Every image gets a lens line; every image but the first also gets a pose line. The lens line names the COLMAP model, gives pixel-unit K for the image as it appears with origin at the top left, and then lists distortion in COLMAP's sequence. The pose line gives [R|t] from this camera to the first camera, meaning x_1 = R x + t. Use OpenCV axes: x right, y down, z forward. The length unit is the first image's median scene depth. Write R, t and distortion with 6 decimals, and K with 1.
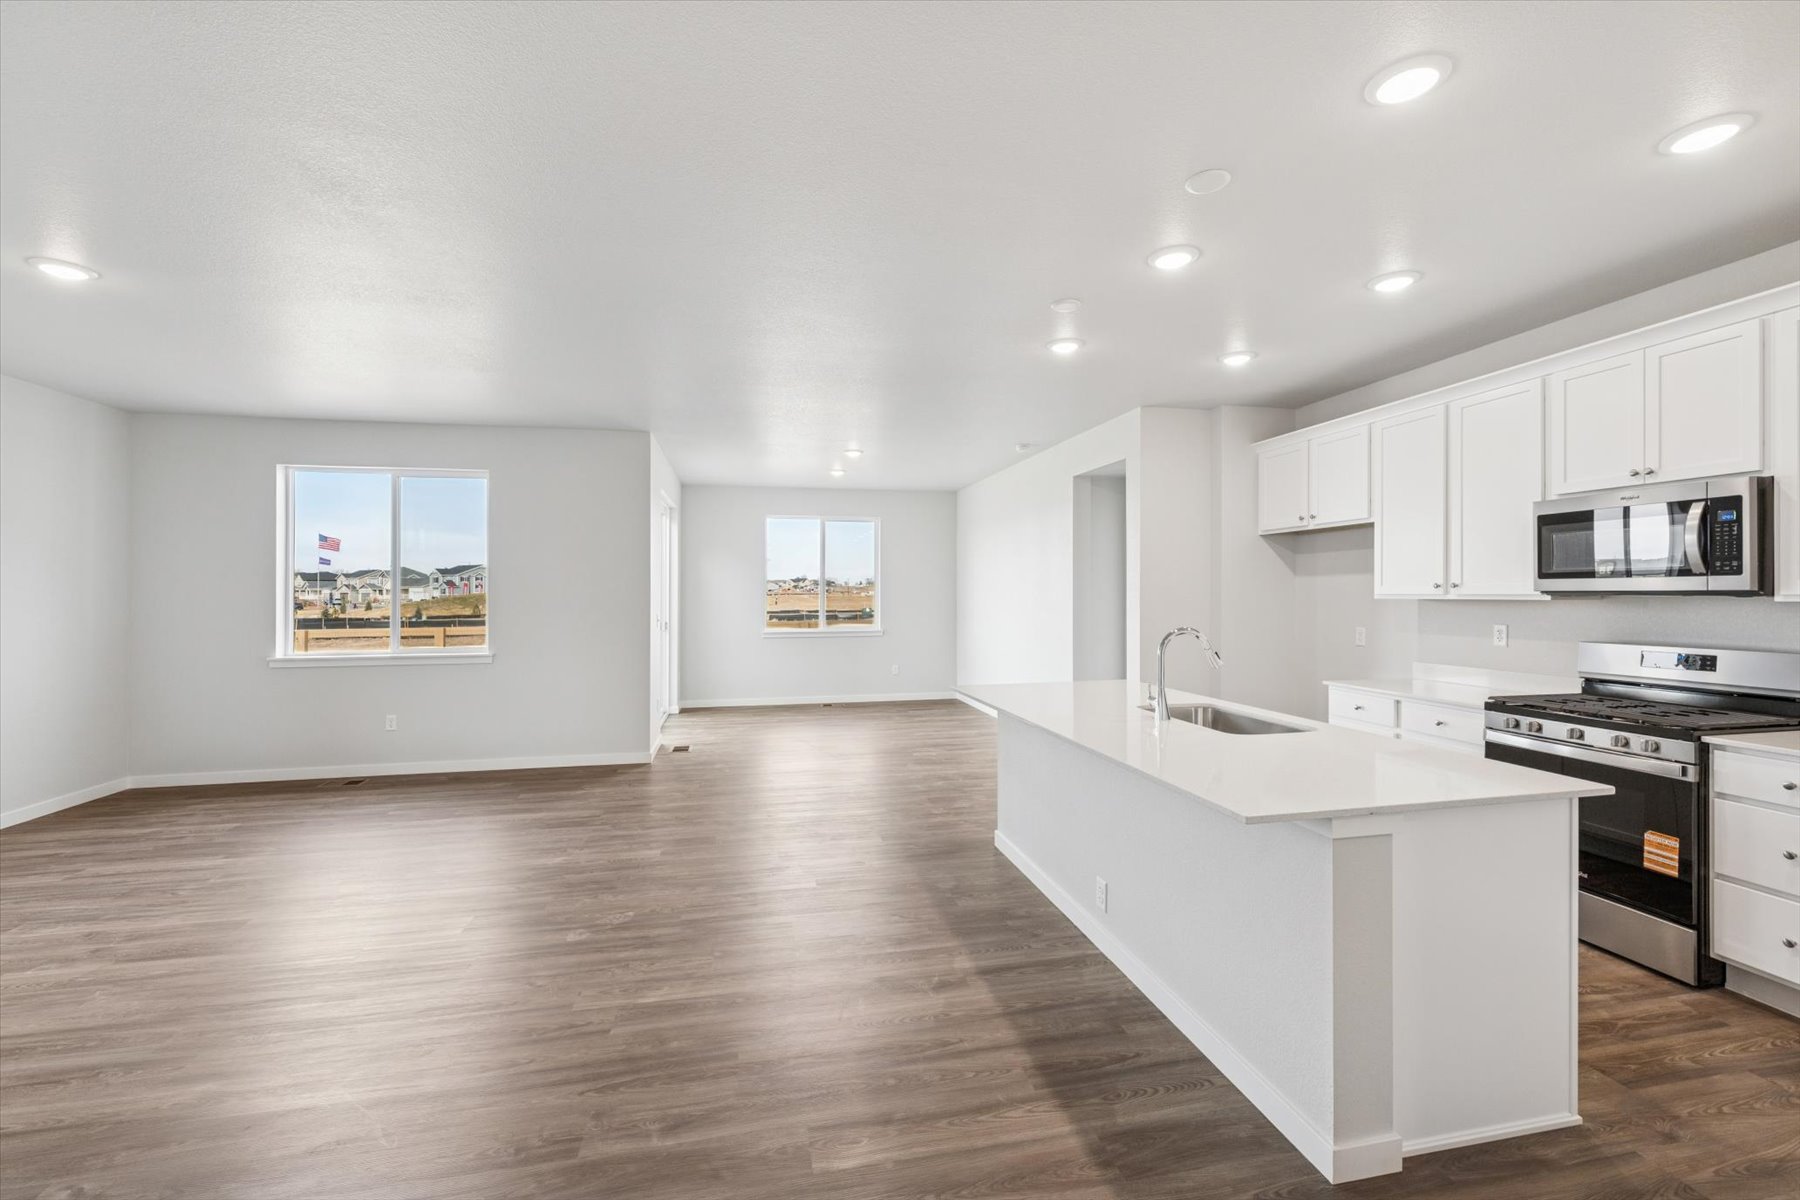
lens RADIAL K [[742.1, 0, 900.8], [0, 742.1, 595.1], [0, 0, 1]] dist [-0.001303, -0.000022]
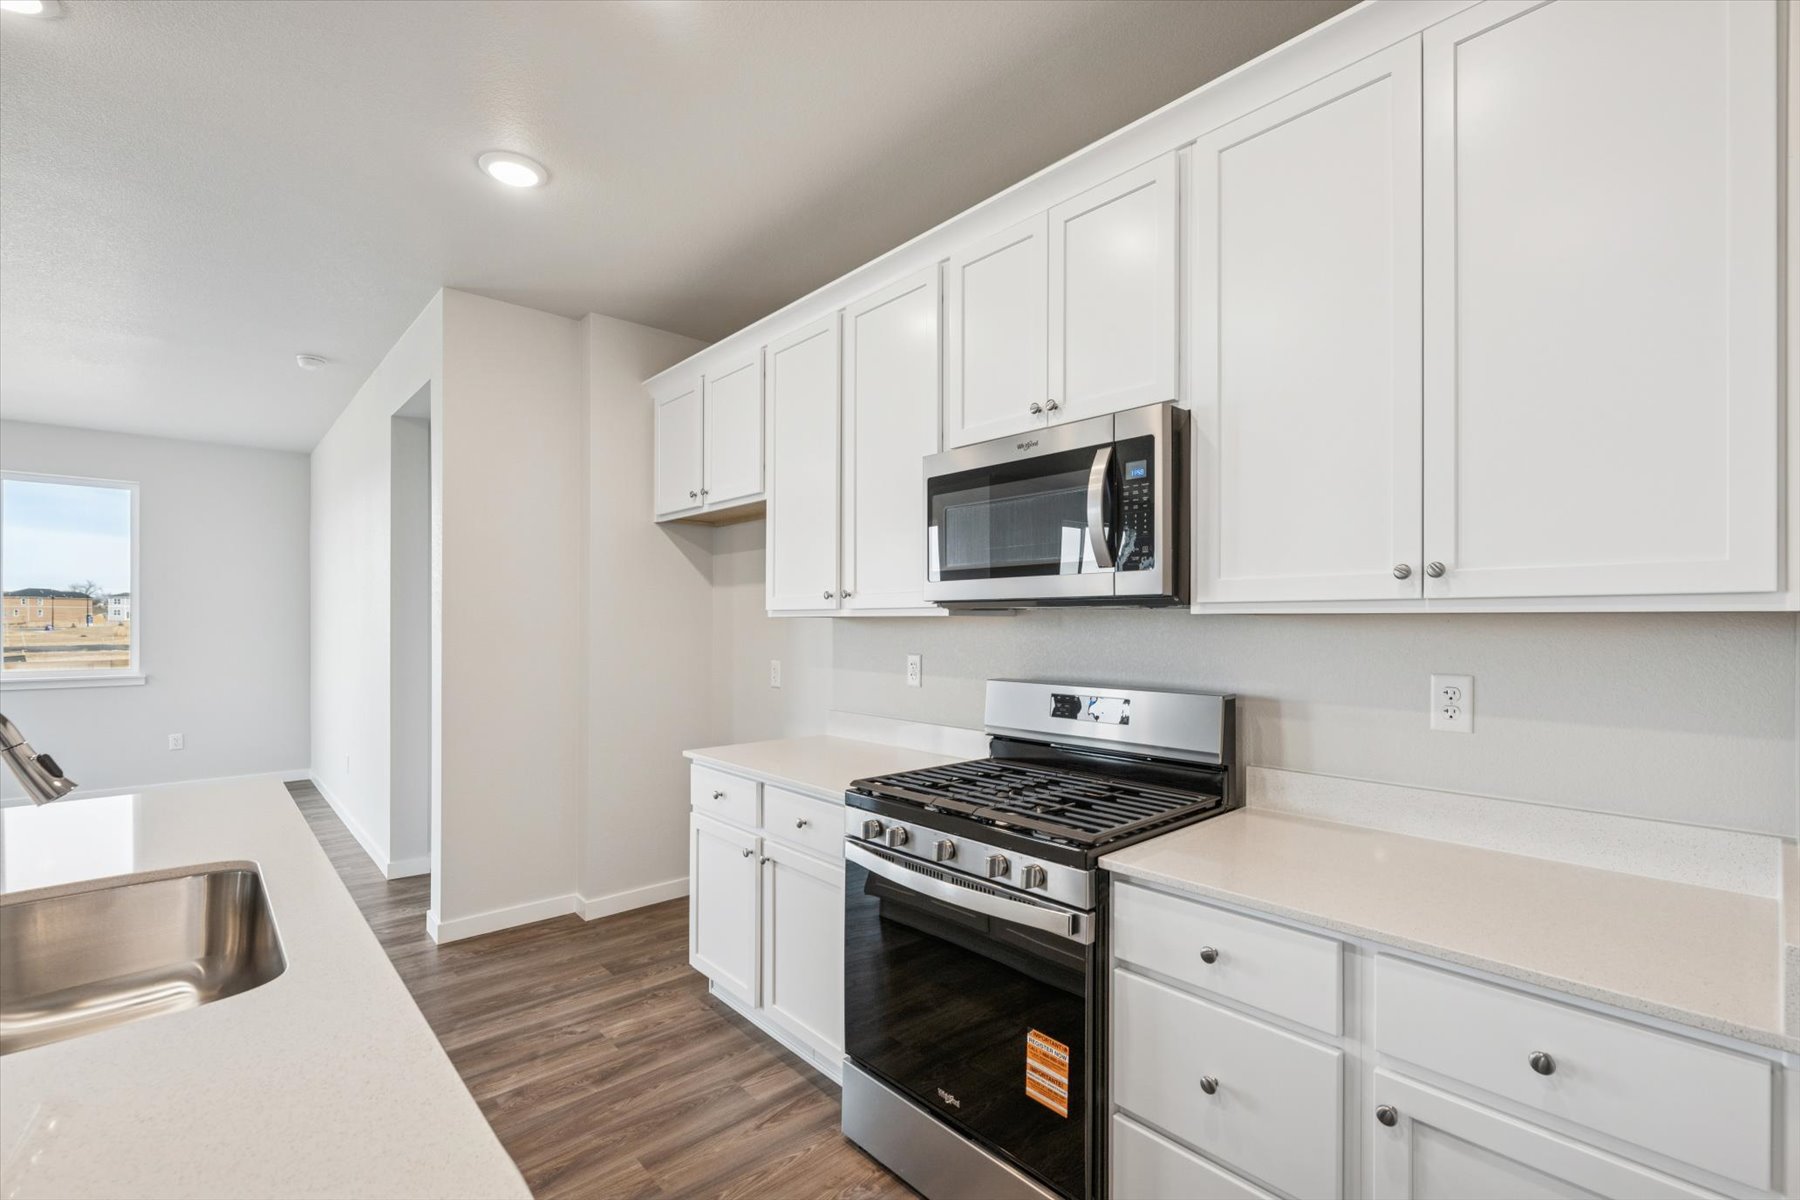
lens RADIAL K [[791.2, 0, 921.8], [0, 791.2, 624.1], [0, 0, 1]] dist [-0.001661, 0.000098]
pose [[0.857596, 0.003392, 0.514314, 0.496184], [-0.003252, 0.999994, -0.001172, 0.014098], [-0.514314, -0.000667, 0.857601, 0.420842]]
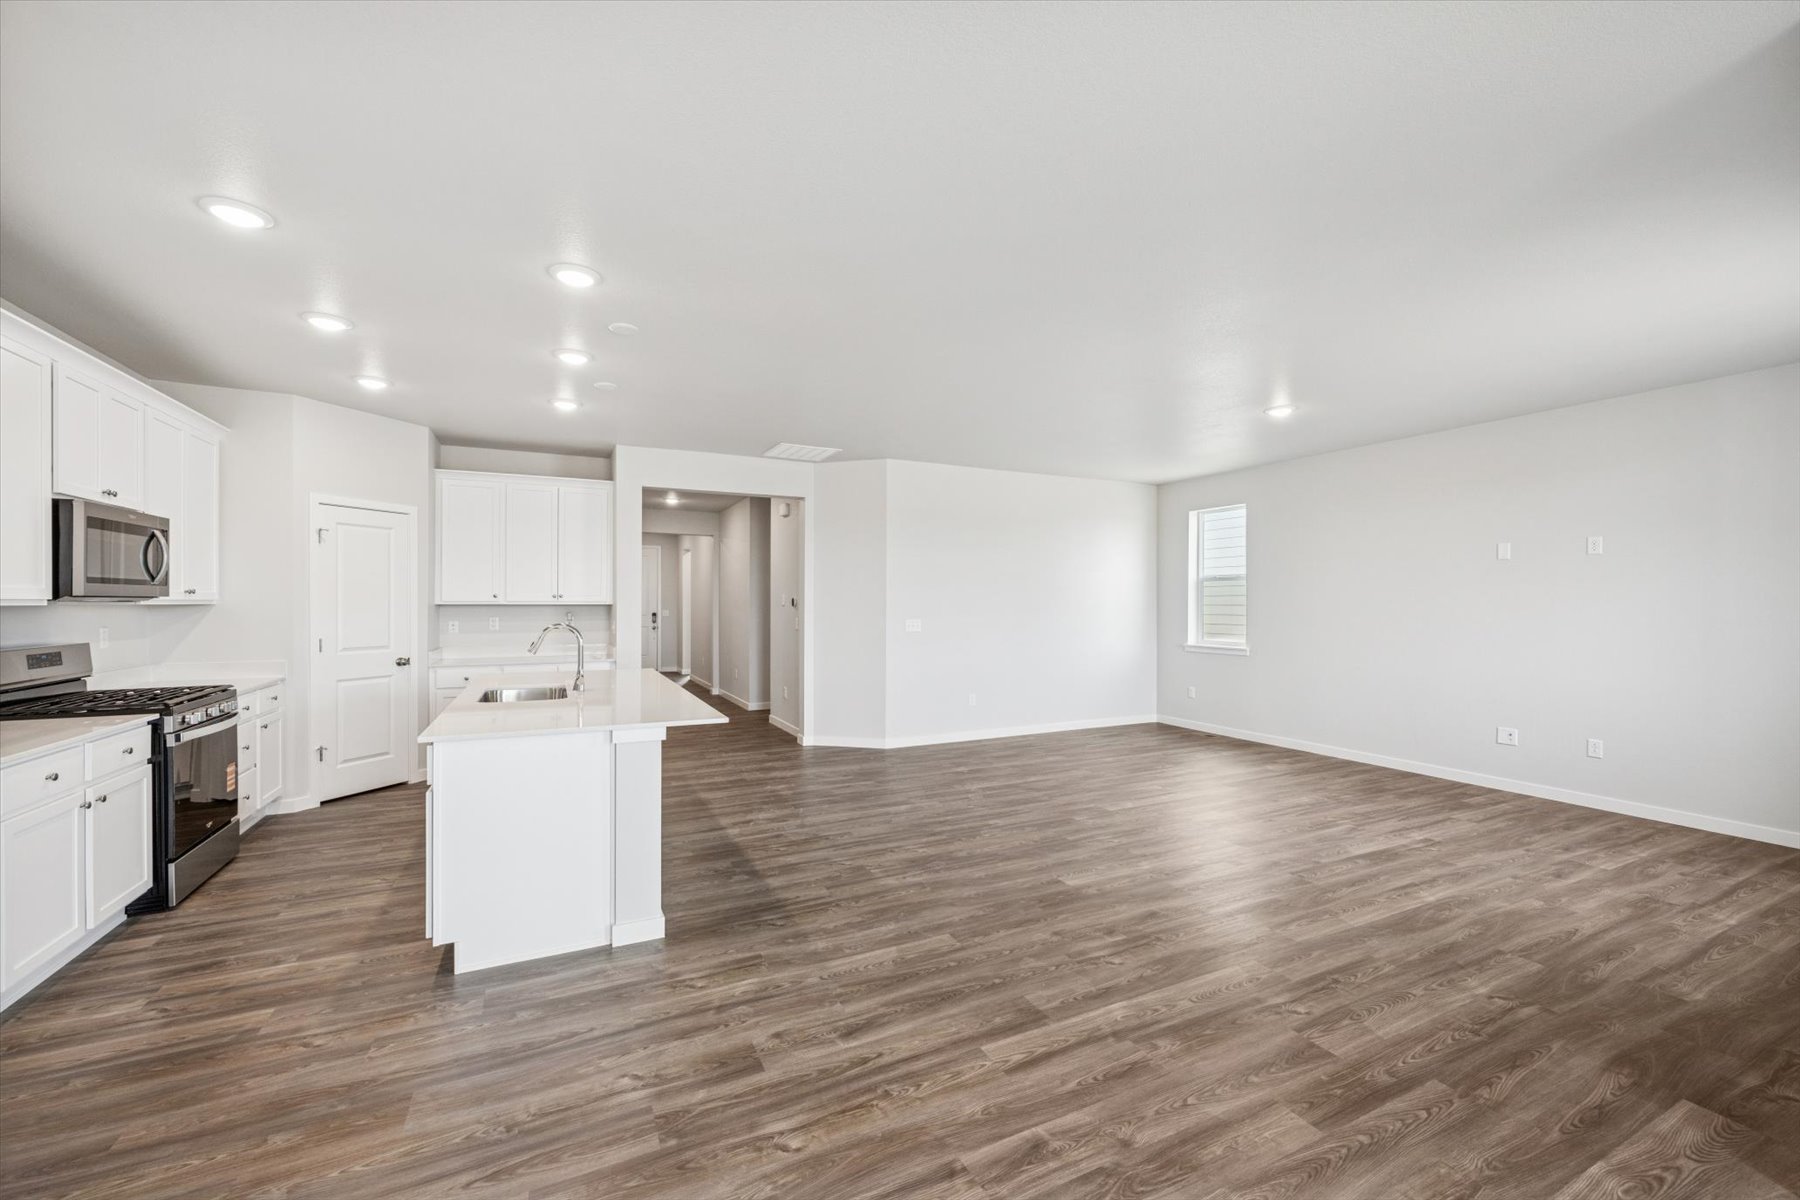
lens RADIAL K [[721.5, 0, 908.0], [0, 721.5, 602.6], [0, 0, 1]] dist [0.019179, -0.000246]
pose [[-0.969089, 0.005325, -0.246655, 0.081498], [0.004596, 0.999983, 0.003532, 0.005952], [0.246670, 0.002289, -0.969097, 2.067443]]
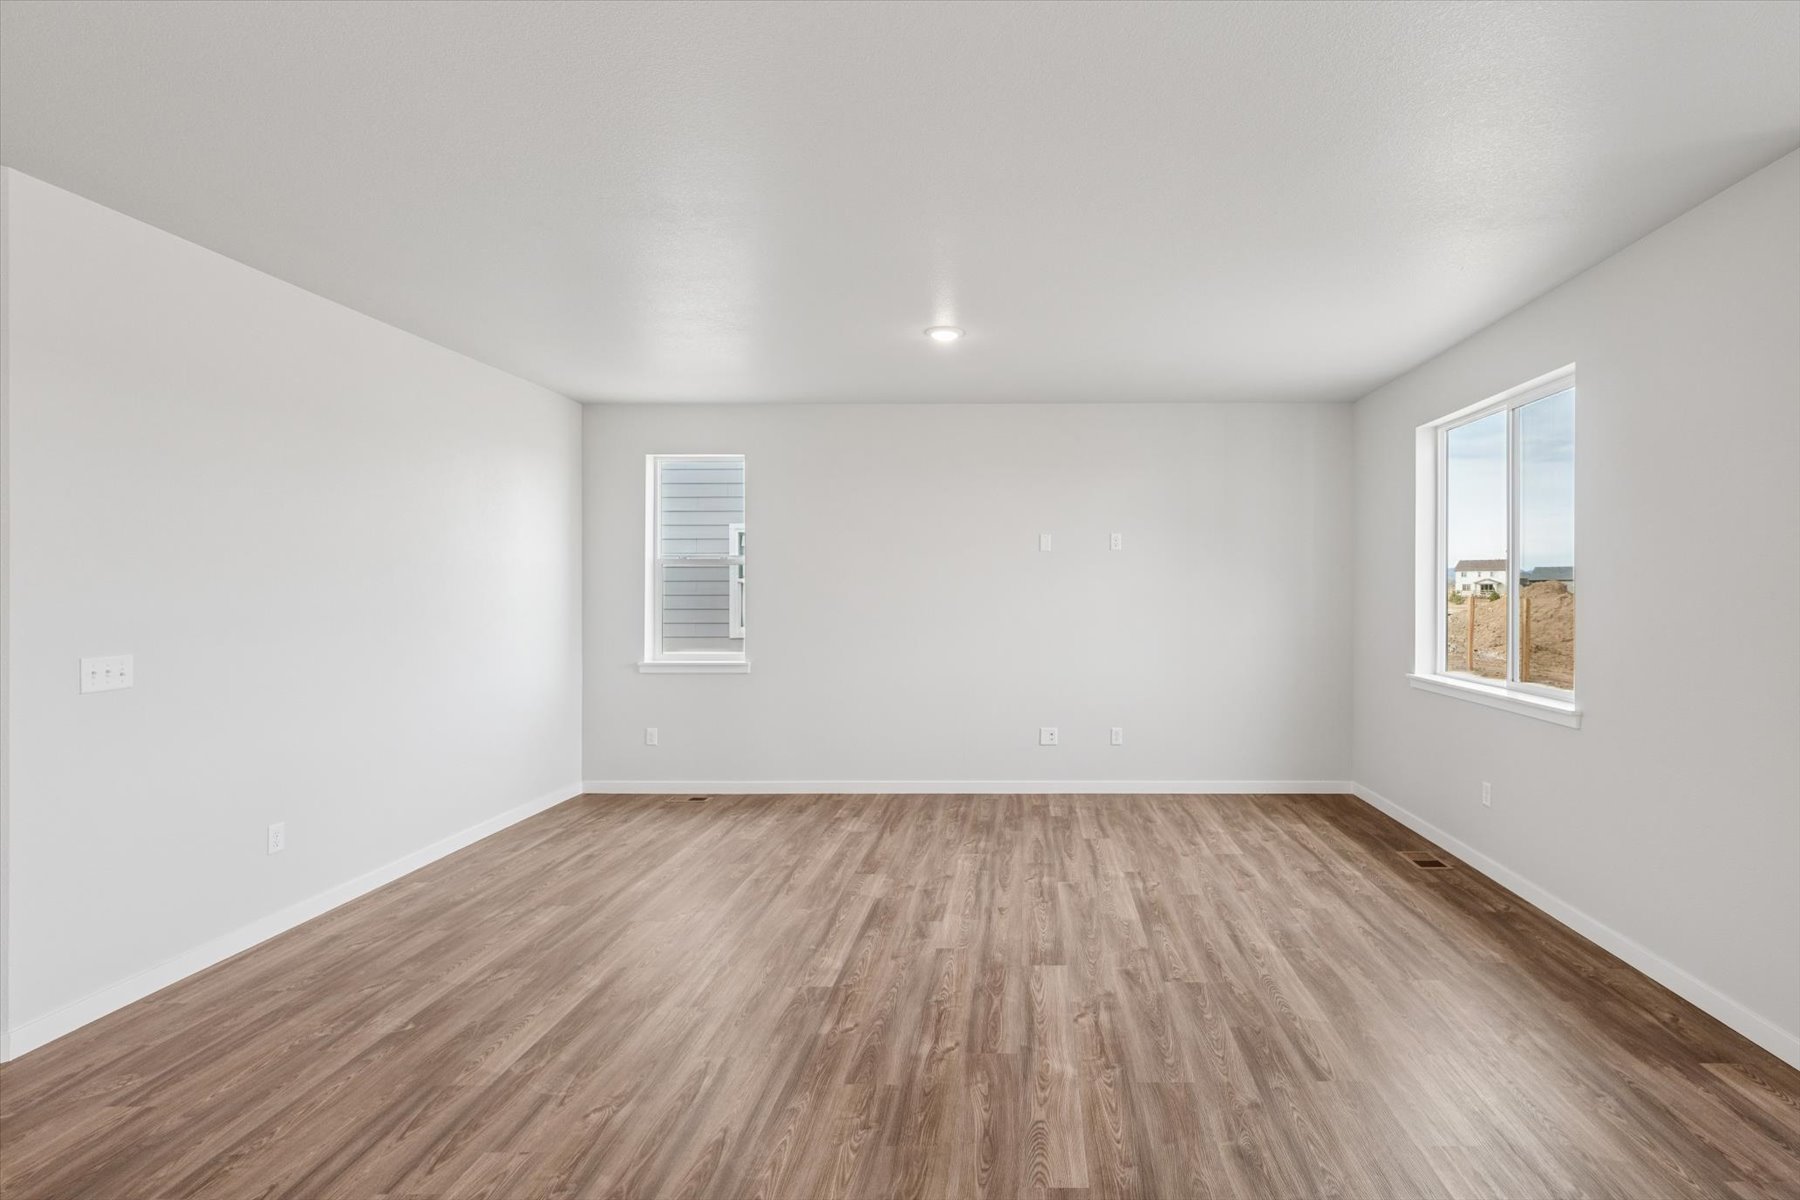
lens RADIAL K [[841.2, 0, 1016.2], [0, 841.2, 582.5], [0, 0, 1]] dist [-0.002028, -0.000627]
pose [[-0.217694, 0.000650, -0.976017, 0.204712], [-0.002275, 0.999997, 0.001174, -0.024191], [0.976014, 0.002476, -0.217692, 1.233831]]
